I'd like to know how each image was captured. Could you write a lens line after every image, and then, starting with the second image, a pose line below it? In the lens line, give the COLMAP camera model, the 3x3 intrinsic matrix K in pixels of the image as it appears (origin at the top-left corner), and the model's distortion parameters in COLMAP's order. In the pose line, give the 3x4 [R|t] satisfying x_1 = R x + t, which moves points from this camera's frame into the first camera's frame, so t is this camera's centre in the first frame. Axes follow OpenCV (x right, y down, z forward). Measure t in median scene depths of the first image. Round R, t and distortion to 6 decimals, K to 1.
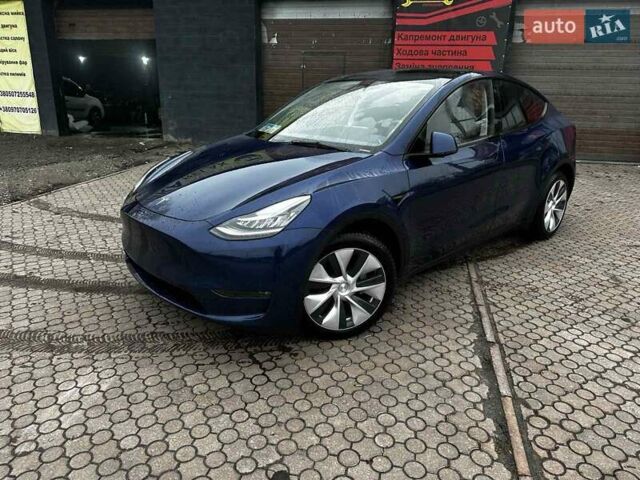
lens RADIAL K [[447.9, 0, 321.5], [0, 447.9, 242.4], [0, 0, 1]] dist [0.024966, -0.030532]
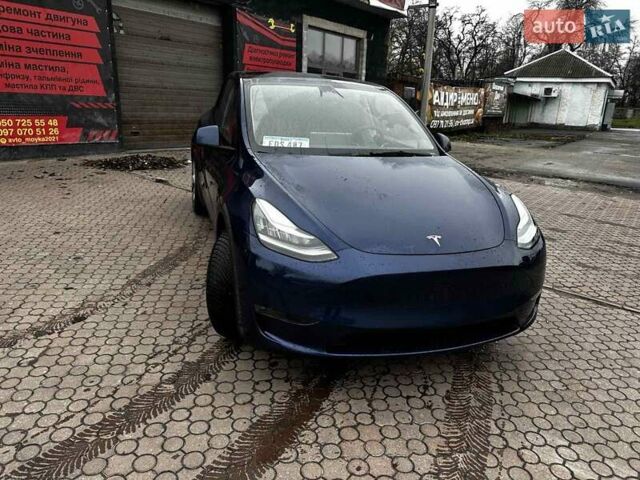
lens RADIAL K [[447.9, 0, 321.8], [0, 447.9, 236.2], [0, 0, 1]] dist [0.024966, -0.030532]
pose [[0.420029, -0.265057, 0.867941, -0.868839], [0.248831, 0.953380, 0.170731, -0.219267], [-0.872731, 0.144259, 0.466401, 0.604359]]
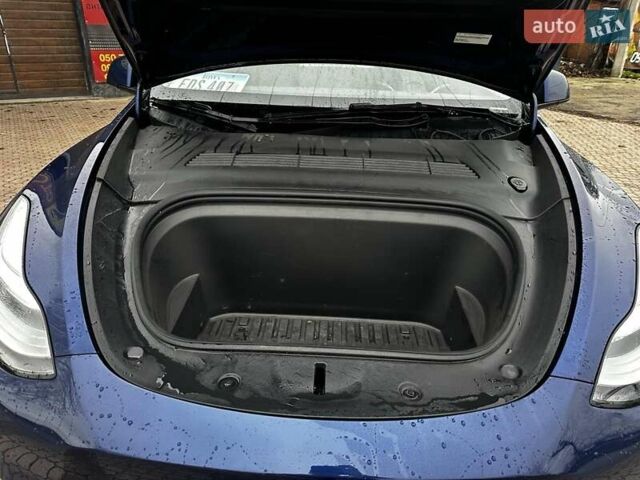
lens RADIAL K [[447.9, 0, 322.8], [0, 447.9, 241.9], [0, 0, 1]] dist [0.024966, -0.030532]
pose [[0.708355, -0.309046, 0.634605, -0.391532], [0.214850, 0.950798, 0.223211, -0.179291], [-0.672364, -0.021768, 0.739901, 0.589012]]
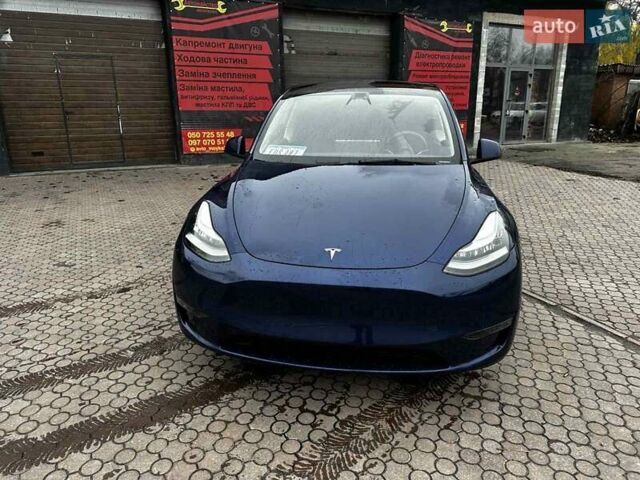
lens RADIAL K [[447.9, 0, 320.5], [0, 447.9, 239.6], [0, 0, 1]] dist [0.024966, -0.030532]
pose [[0.780824, -0.207251, 0.589373, -0.622907], [0.216012, 0.974750, 0.056586, -0.123734], [-0.586219, 0.083127, 0.805877, 0.290928]]
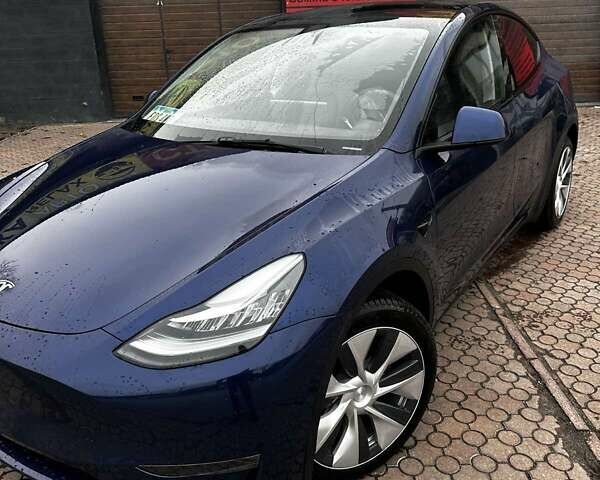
lens RADIAL K [[548.9, 0, 306.0], [0, 548.9, 235.3], [0, 0, 1]] dist [0.083375, 0.000000]
pose [[0.972344, -0.125593, 0.196910, -0.099802], [0.119982, 0.991961, 0.040219, -0.103144], [-0.200378, -0.015481, 0.979596, 0.232435]]
